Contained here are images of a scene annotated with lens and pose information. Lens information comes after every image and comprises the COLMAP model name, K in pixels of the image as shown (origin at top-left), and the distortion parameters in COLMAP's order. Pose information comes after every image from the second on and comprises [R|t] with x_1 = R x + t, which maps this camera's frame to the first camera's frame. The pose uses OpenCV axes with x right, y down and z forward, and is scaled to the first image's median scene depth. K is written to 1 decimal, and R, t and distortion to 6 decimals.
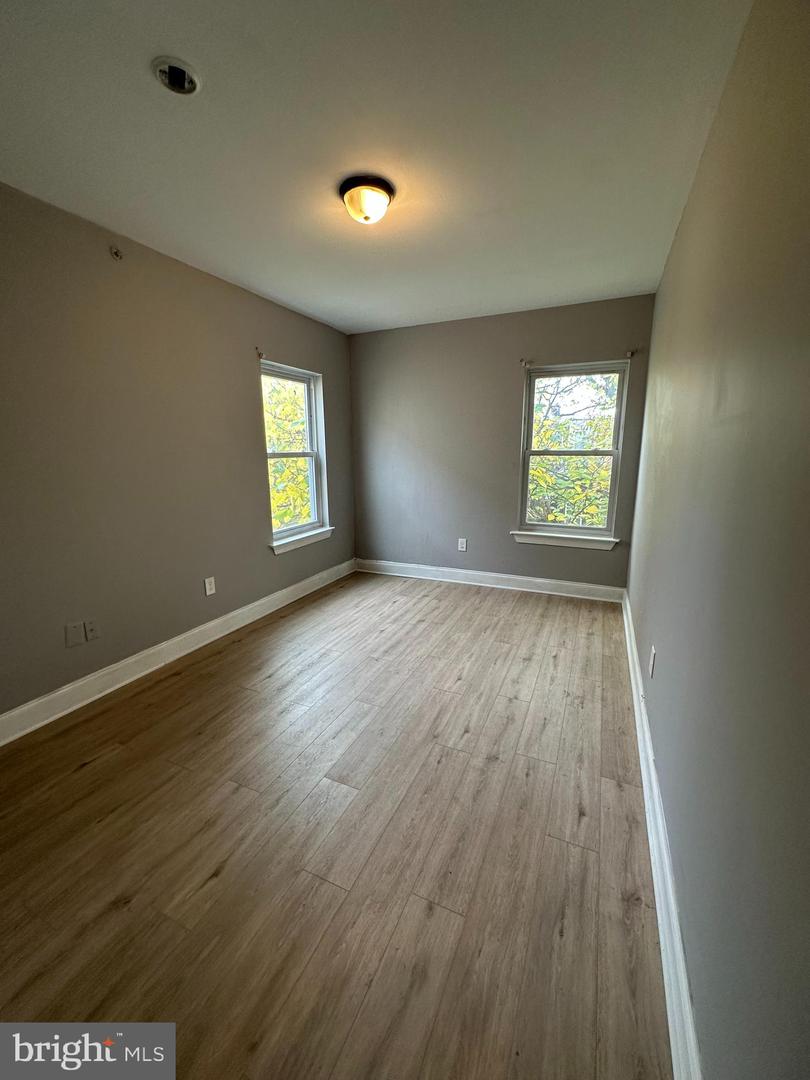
lens RADIAL K [[434.9, 0, 403.4], [0, 434.9, 537.9], [0, 0, 1]] dist [0.000479, 0.000043]
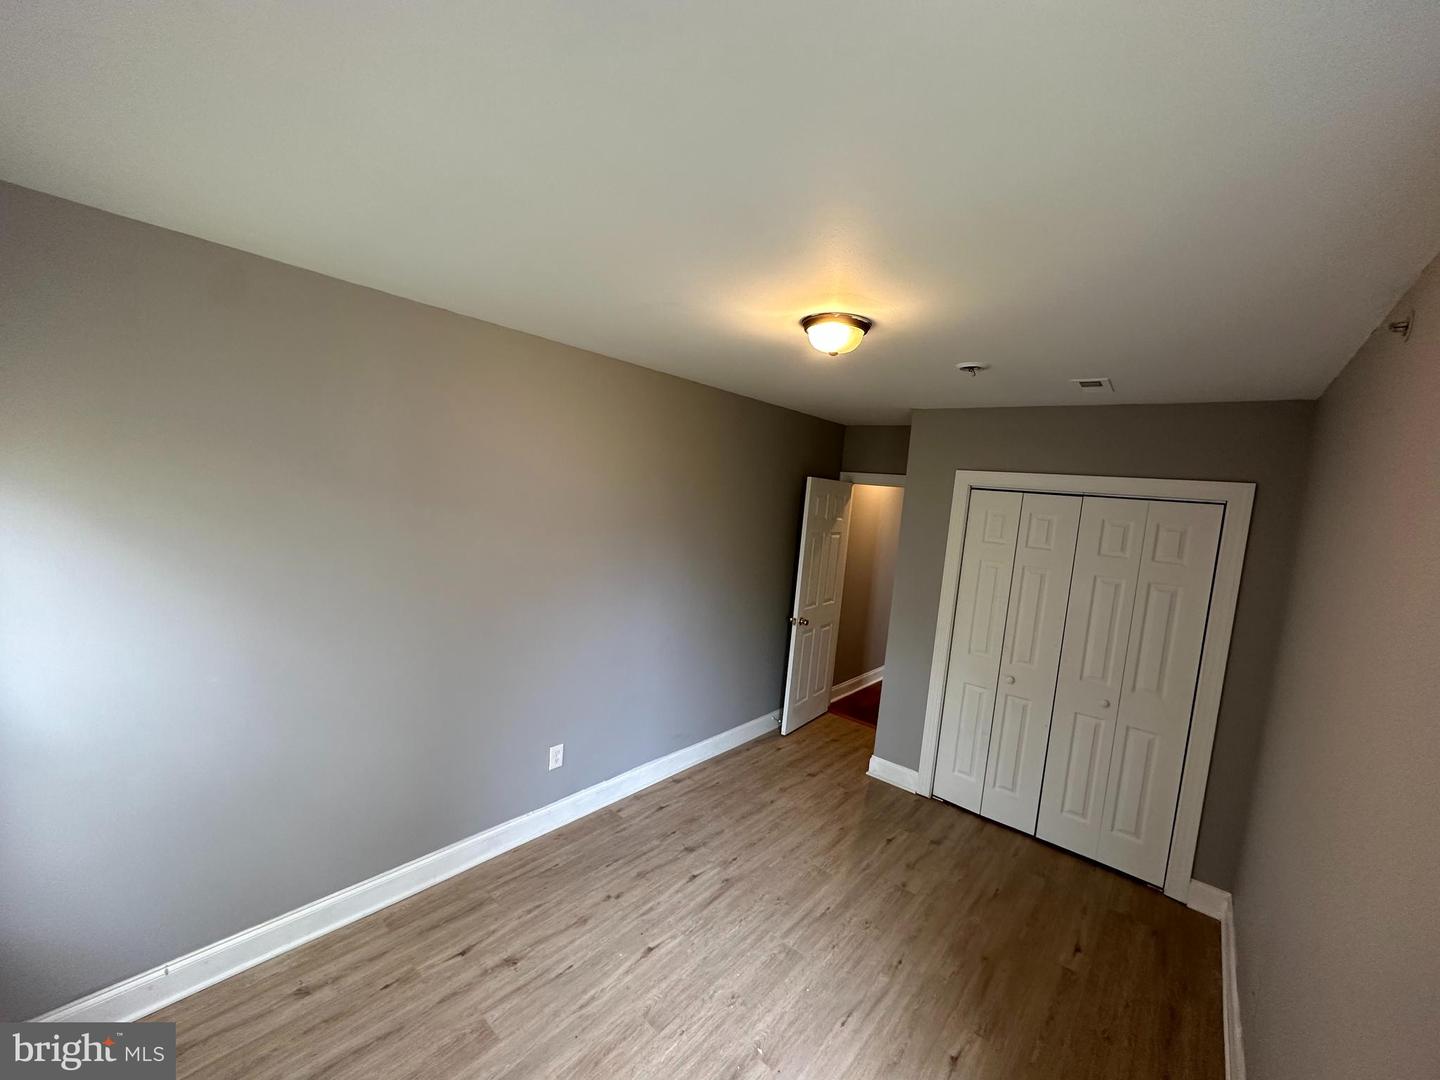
lens RADIAL K [[579.9, 0, 720.0], [0, 579.9, 540.0], [0, 0, 1]] dist [0.000479, 0.000043]
pose [[-0.958642, -0.102287, 0.265601, -0.203825], [-0.024884, 0.959737, 0.279797, -0.733309], [-0.283526, 0.261616, -0.922589, 2.209034]]
